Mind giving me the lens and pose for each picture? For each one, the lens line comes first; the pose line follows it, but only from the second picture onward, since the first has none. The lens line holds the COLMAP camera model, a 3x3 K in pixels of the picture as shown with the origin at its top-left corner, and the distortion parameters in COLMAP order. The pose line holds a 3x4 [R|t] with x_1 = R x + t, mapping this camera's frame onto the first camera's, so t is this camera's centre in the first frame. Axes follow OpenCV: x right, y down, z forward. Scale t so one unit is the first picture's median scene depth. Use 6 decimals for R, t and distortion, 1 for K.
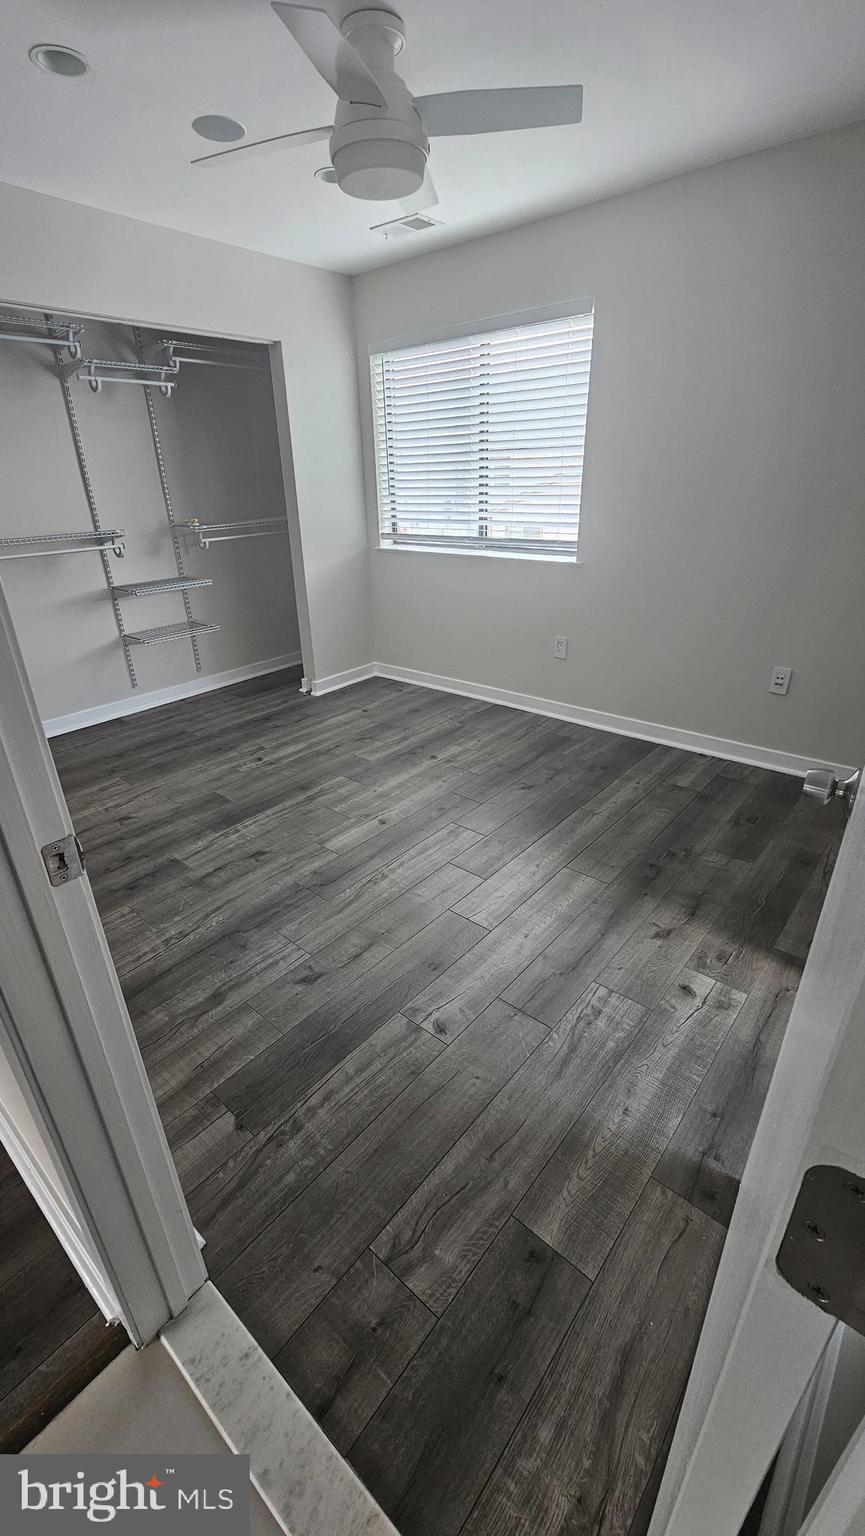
lens RADIAL K [[632.6, 0, 427.2], [0, 632.6, 761.4], [0, 0, 1]] dist [-0.003371, 0.000269]
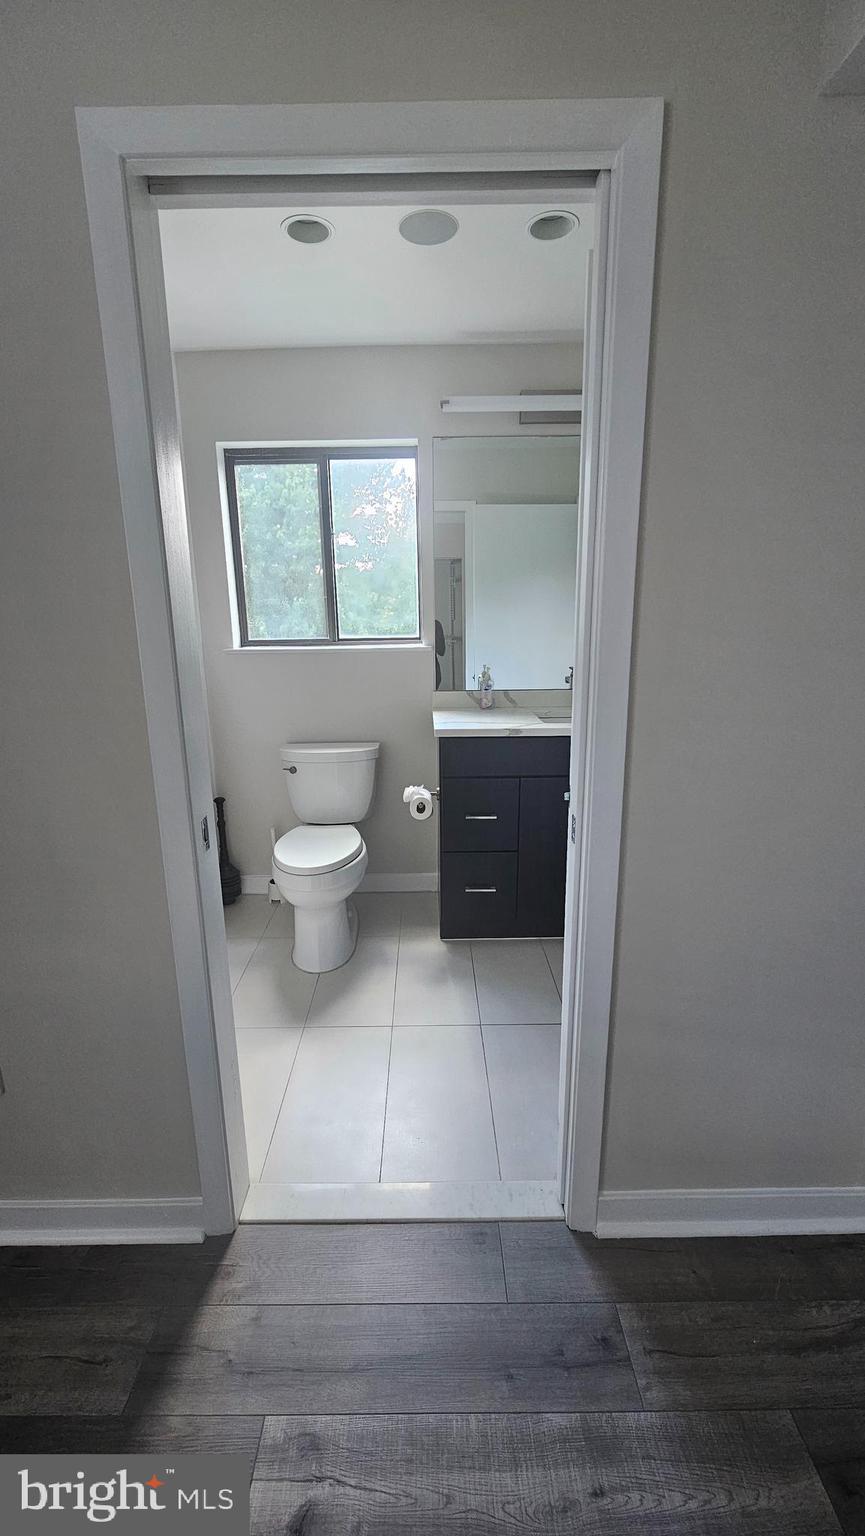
lens RADIAL K [[632.6, 0, 427.2], [0, 632.6, 761.4], [0, 0, 1]] dist [-0.003371, 0.000269]
pose [[-0.649814, -0.145104, 0.746114, 0.039115], [0.339868, 0.822545, 0.455970, -0.482055], [-0.679876, 0.549877, -0.485185, 1.024513]]
